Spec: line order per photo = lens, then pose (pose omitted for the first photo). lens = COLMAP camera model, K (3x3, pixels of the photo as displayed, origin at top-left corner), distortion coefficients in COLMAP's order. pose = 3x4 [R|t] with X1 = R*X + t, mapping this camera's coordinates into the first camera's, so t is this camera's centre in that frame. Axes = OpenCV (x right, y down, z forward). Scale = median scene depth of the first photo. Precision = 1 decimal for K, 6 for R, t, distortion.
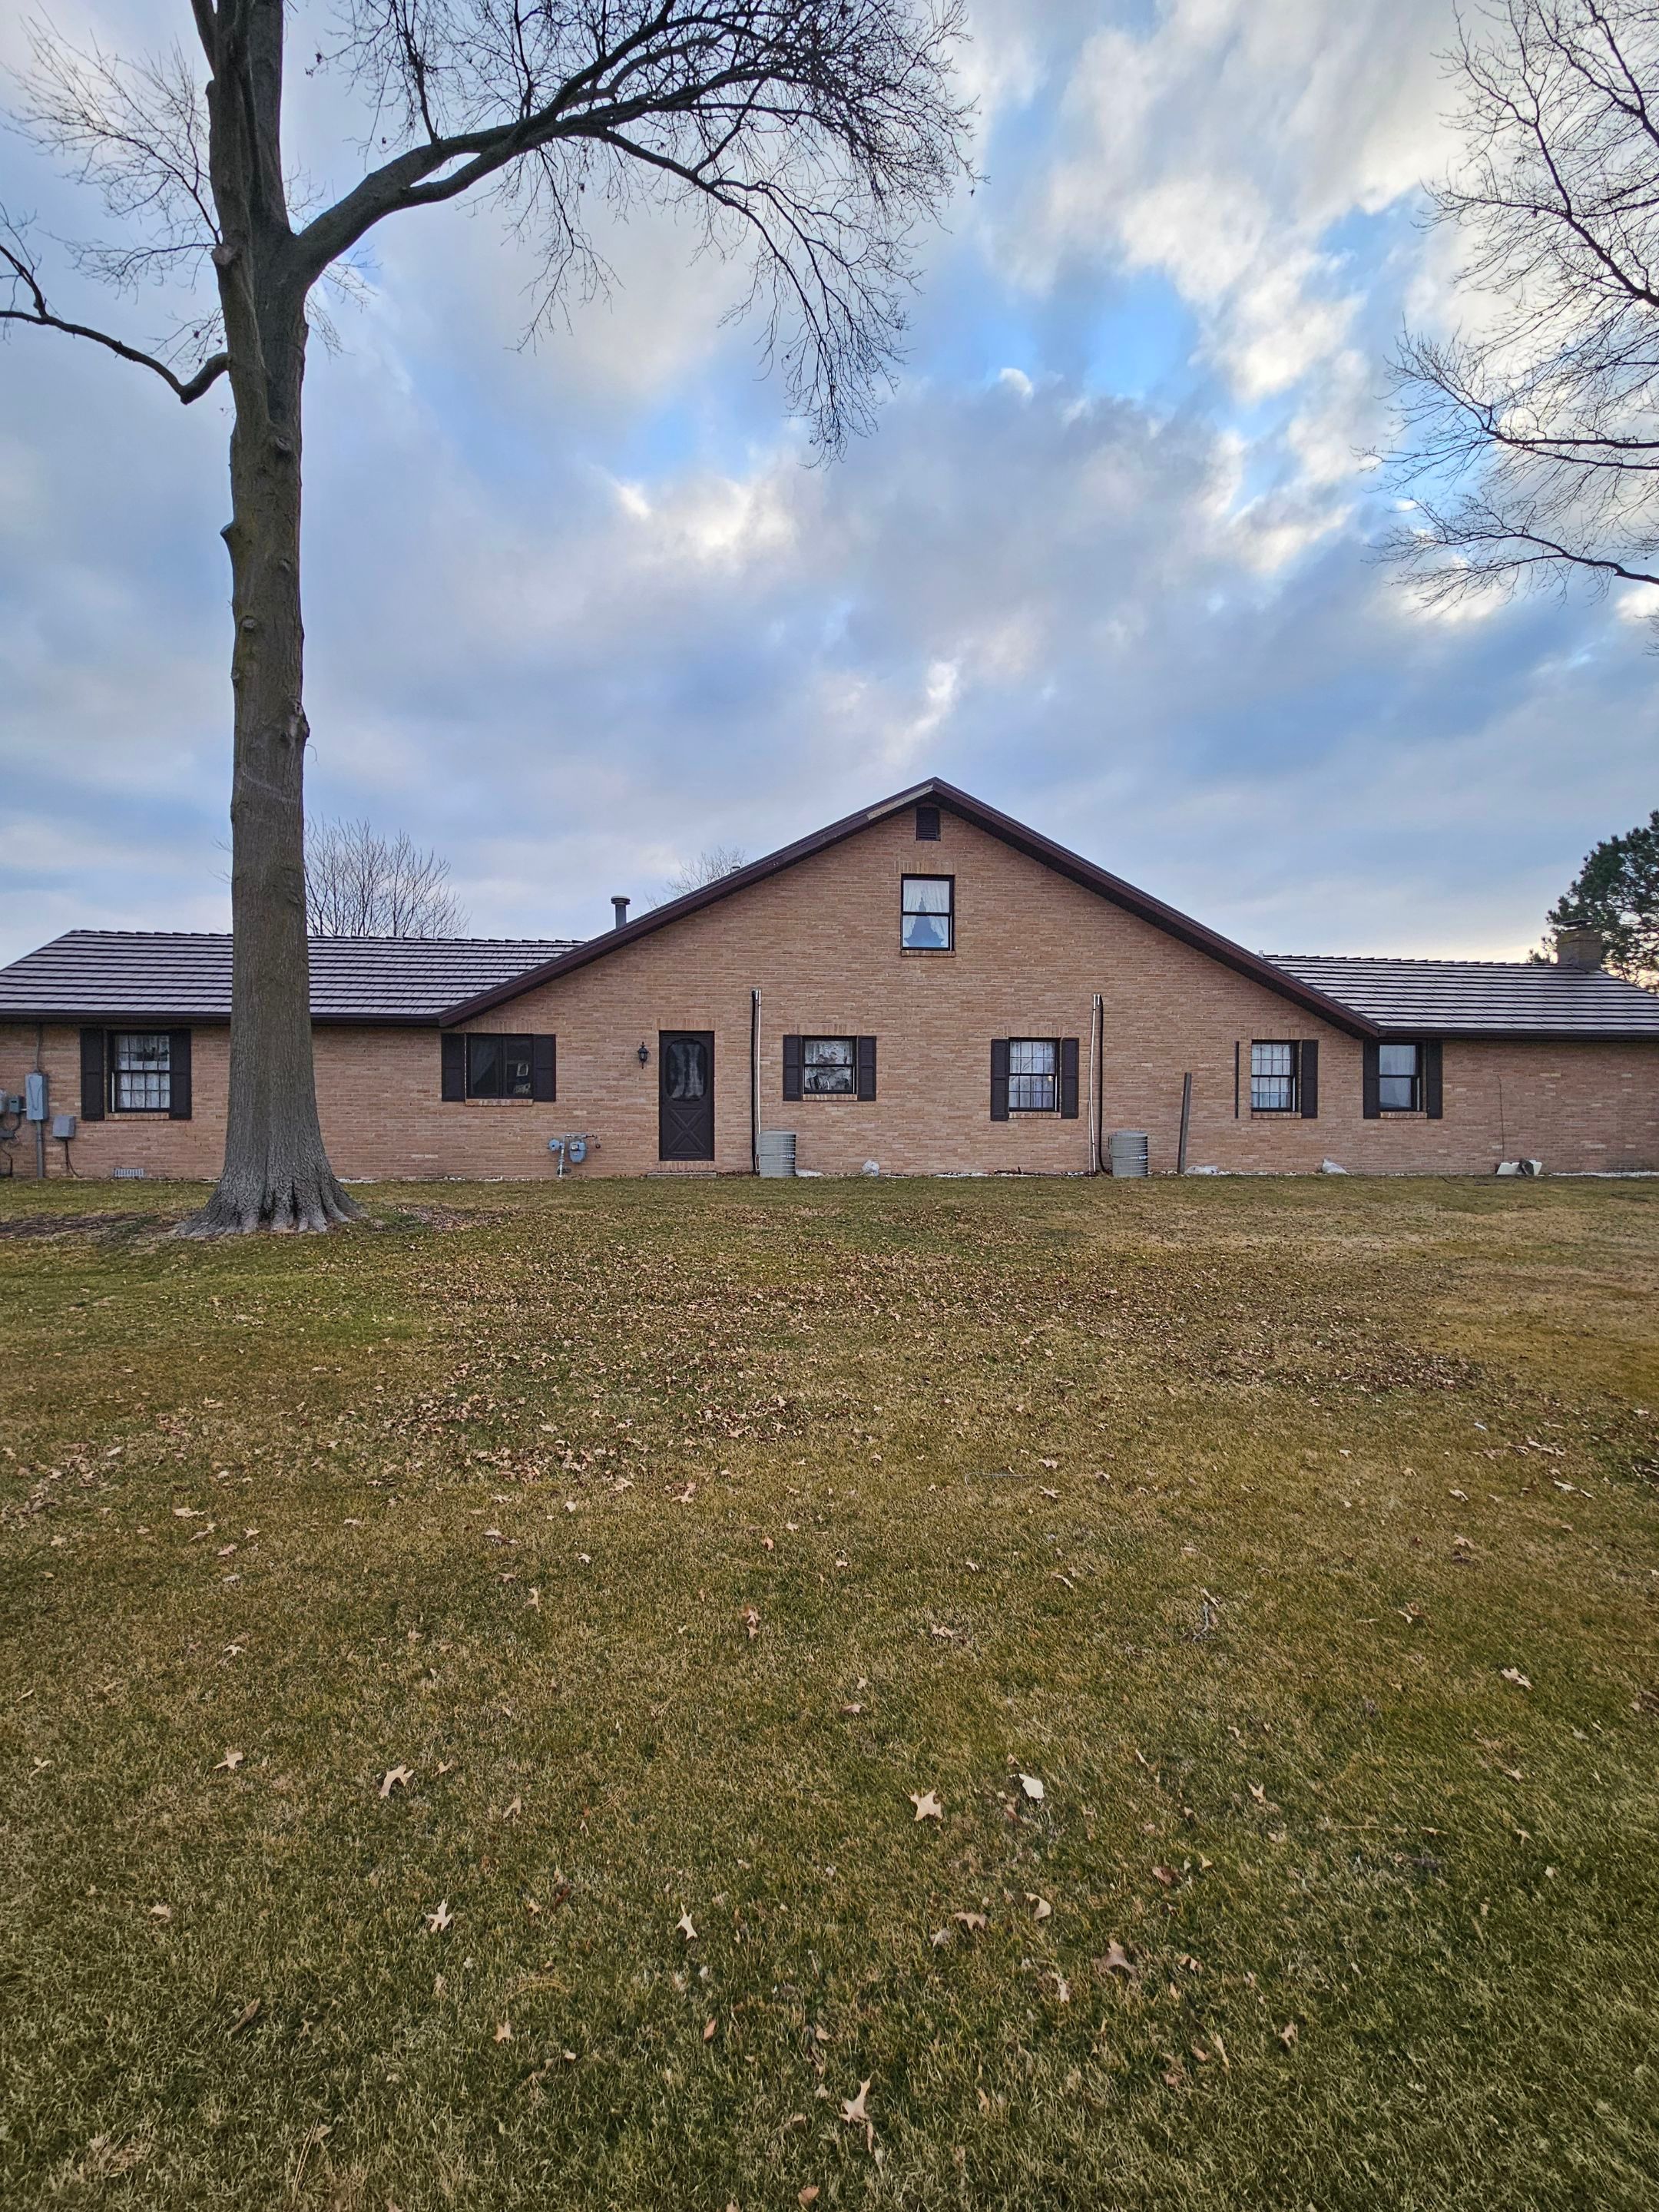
lens RADIAL K [[886.9, 0, 829.5], [0, 886.9, 1106.0], [0, 0, 1]] dist [-0.001789, 0.000158]
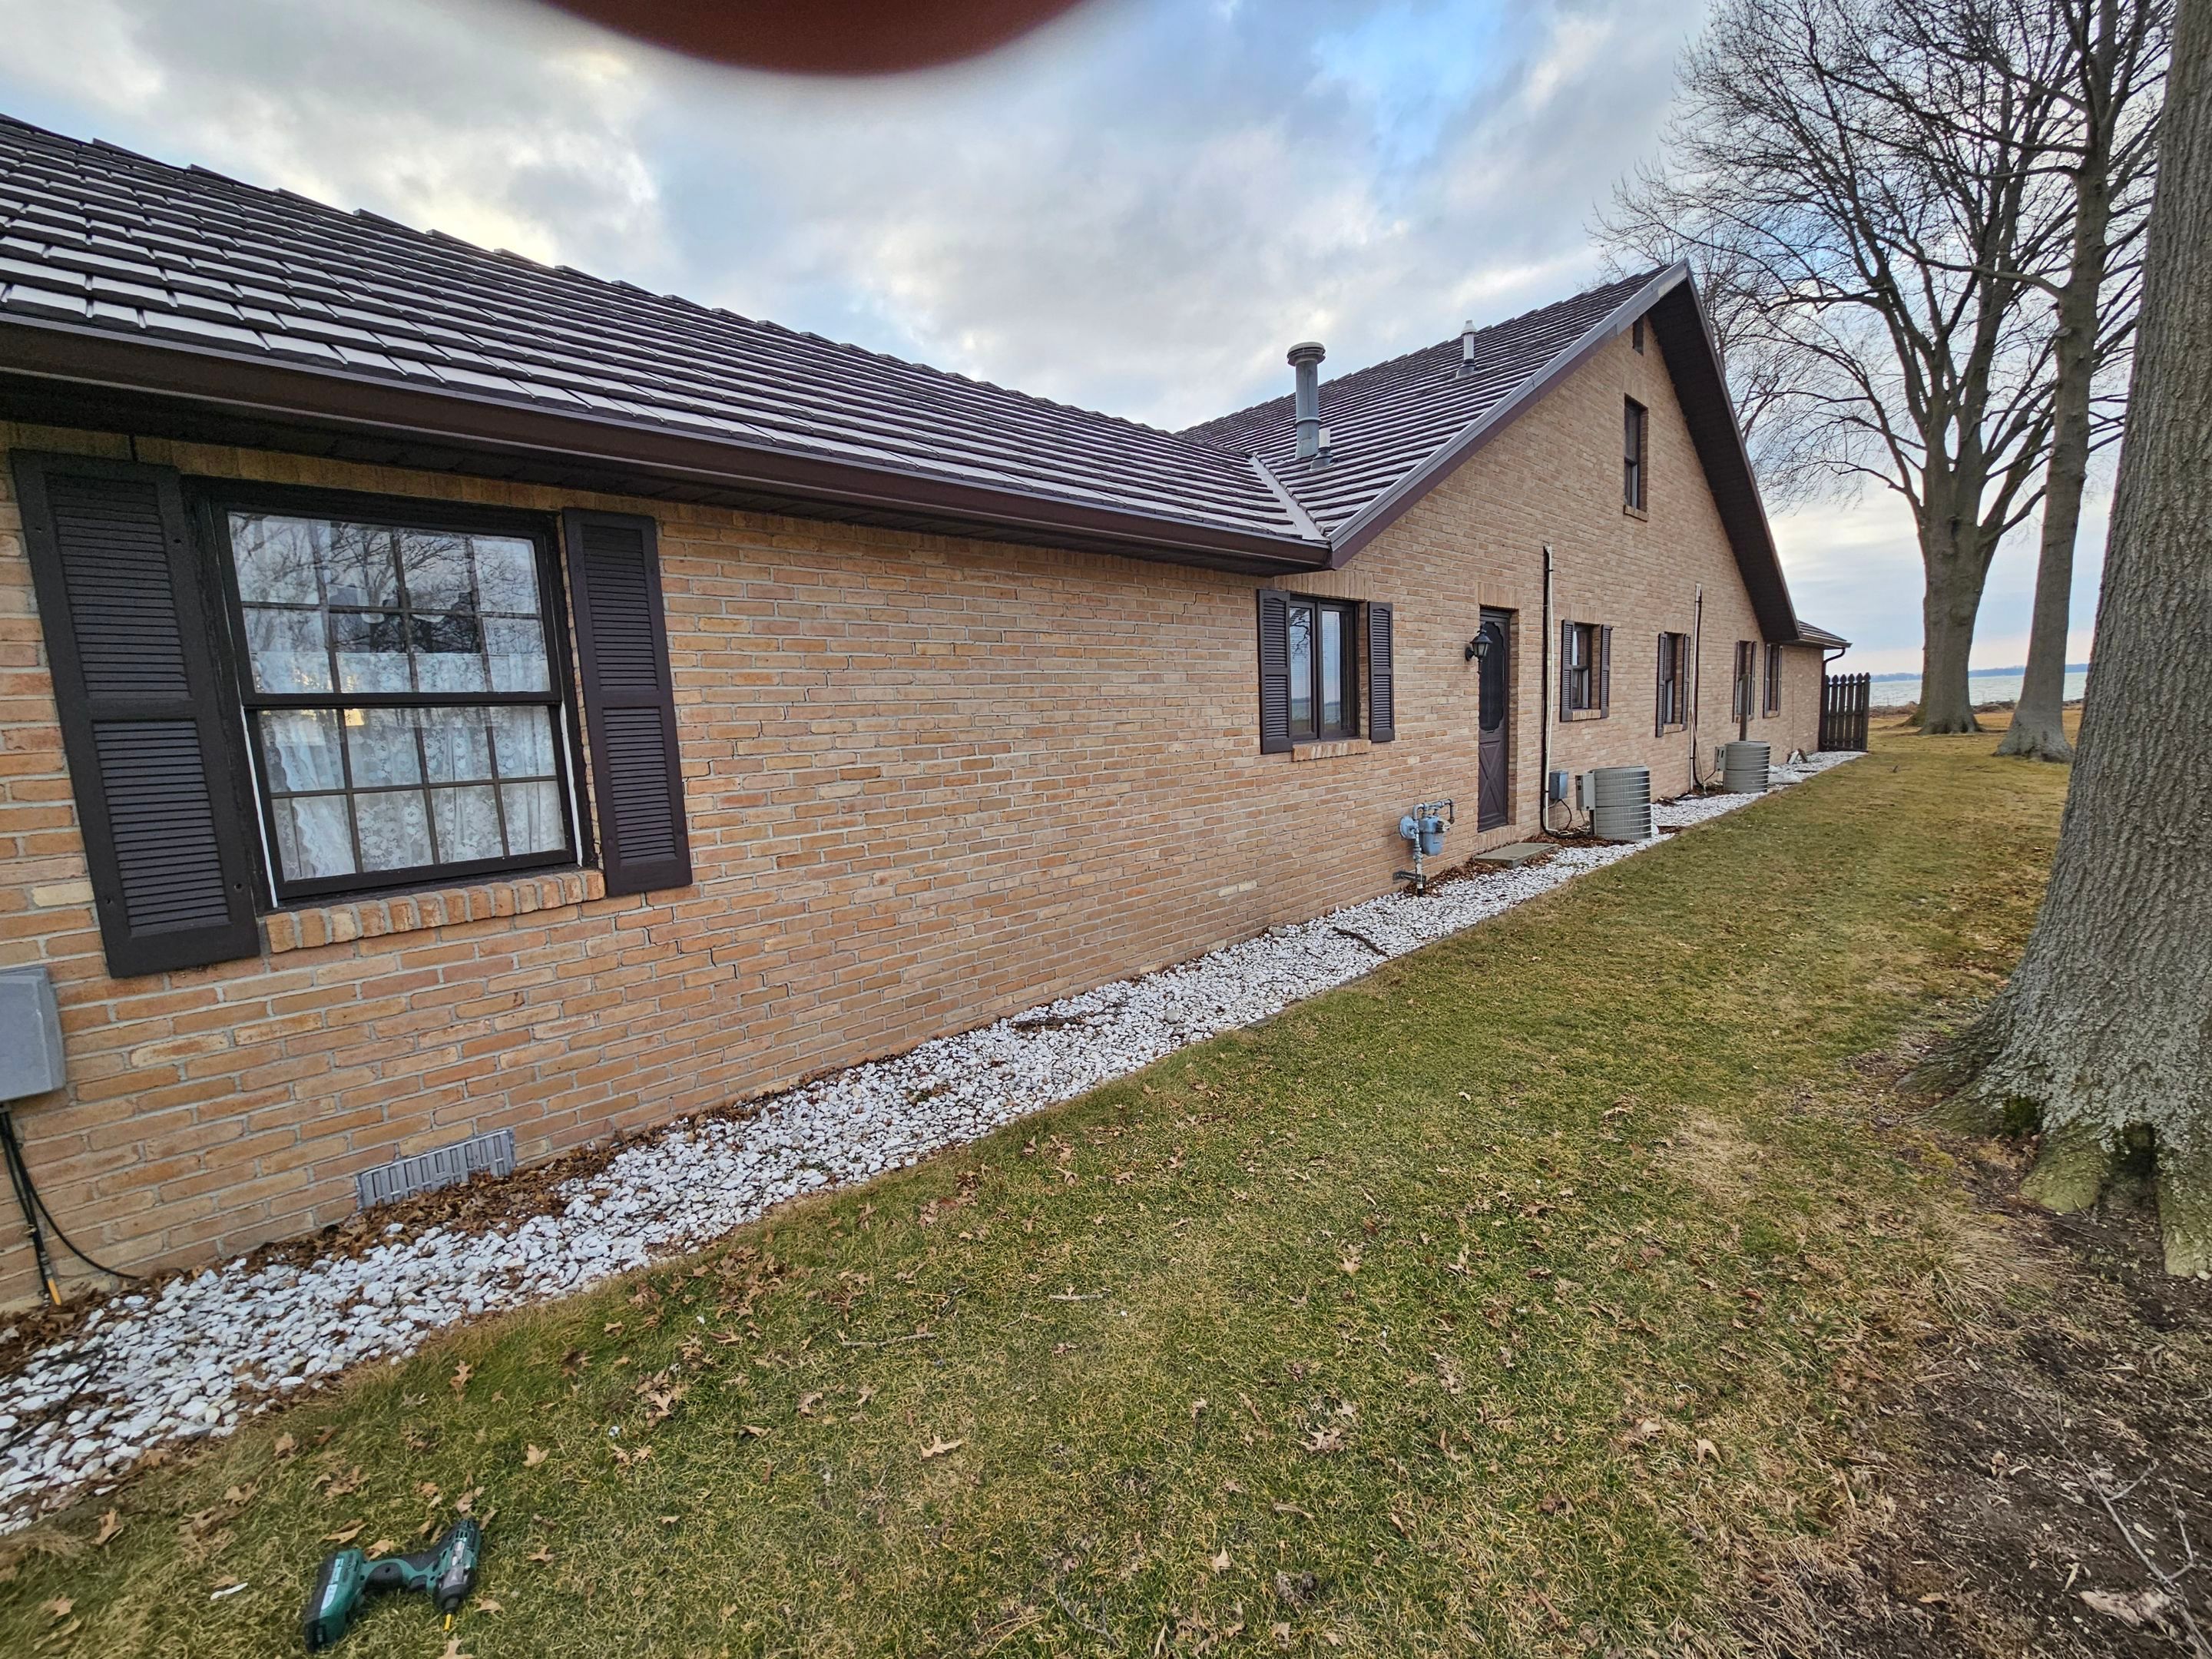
lens RADIAL K [[903.7, 0, 1119.3], [0, 903.7, 831.1], [0, 0, 1]] dist [-0.003442, 0.000283]
pose [[0.780968, -0.114309, 0.614022, -1.692904], [0.052723, 0.991666, 0.117555, -0.051802], [-0.622342, -0.059434, 0.780486, 1.564495]]
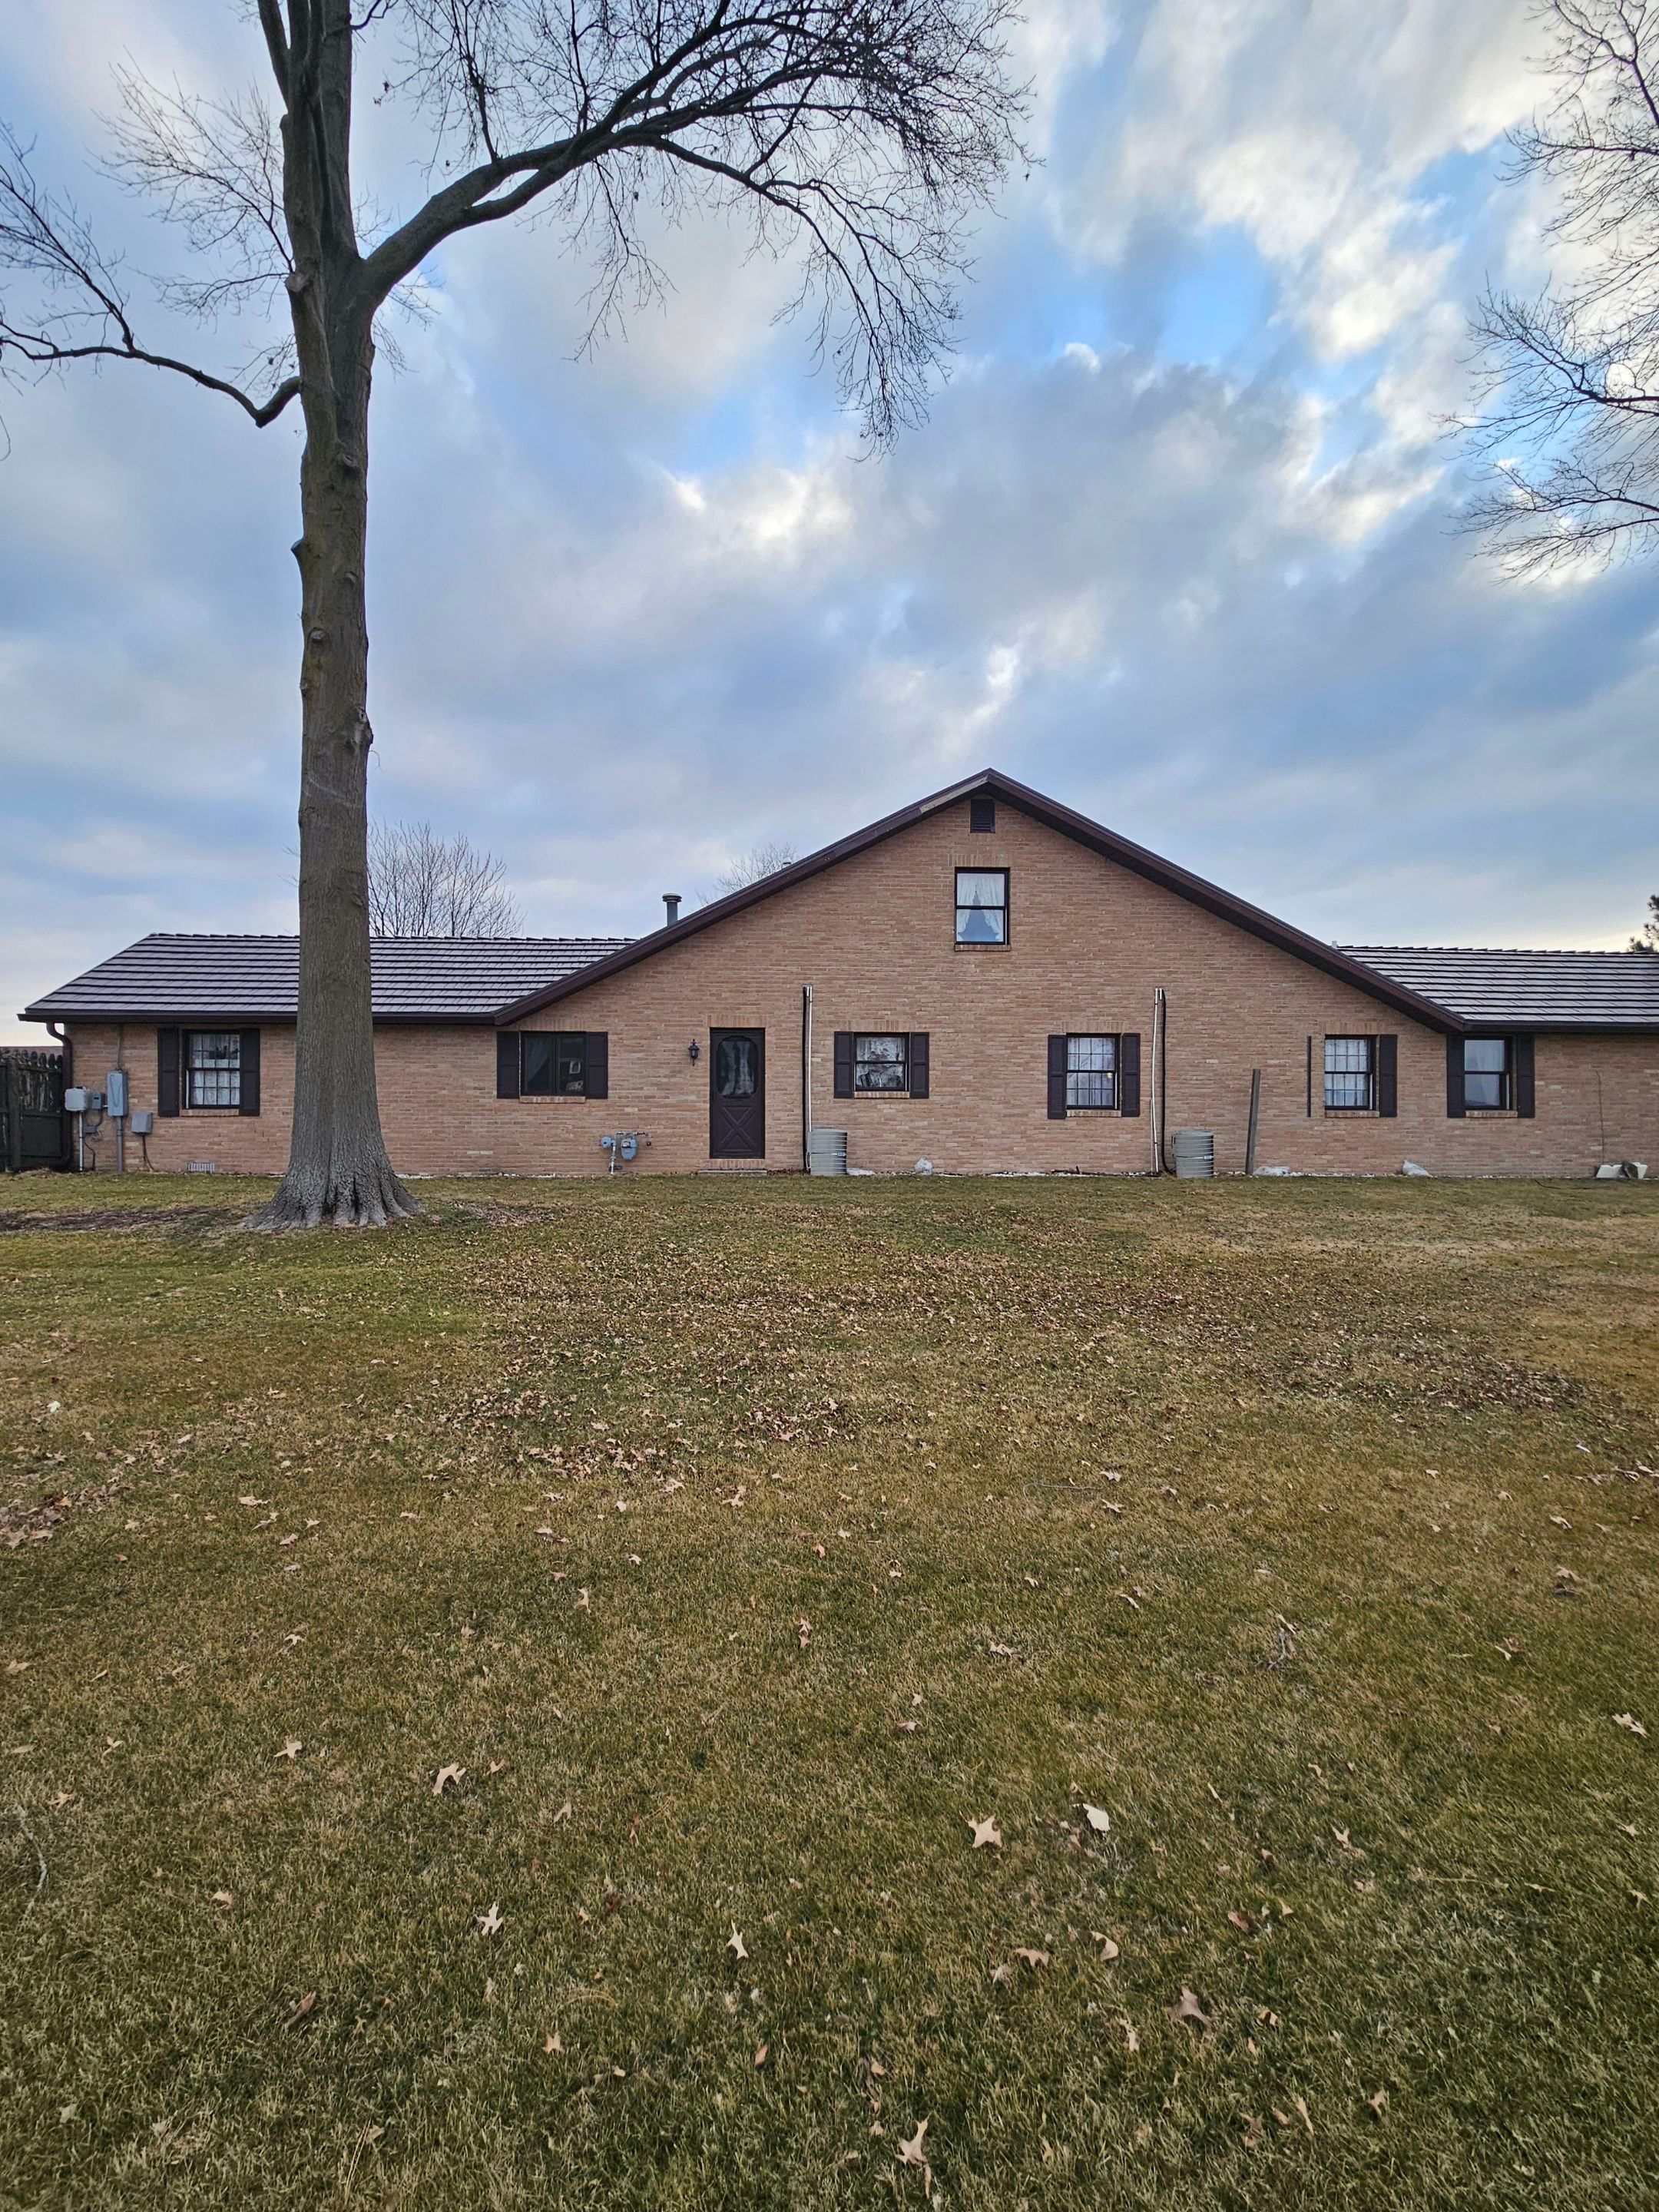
lens RADIAL K [[893.8, 0, 823.5], [0, 893.8, 1091.8], [0, 0, 1]] dist [-0.002124, 0.000329]
pose [[0.998093, 0.000050, -0.061733, -0.003999], [-0.000812, 0.999924, -0.012316, -0.001003], [0.061728, 0.012343, 0.998017, 0.008527]]
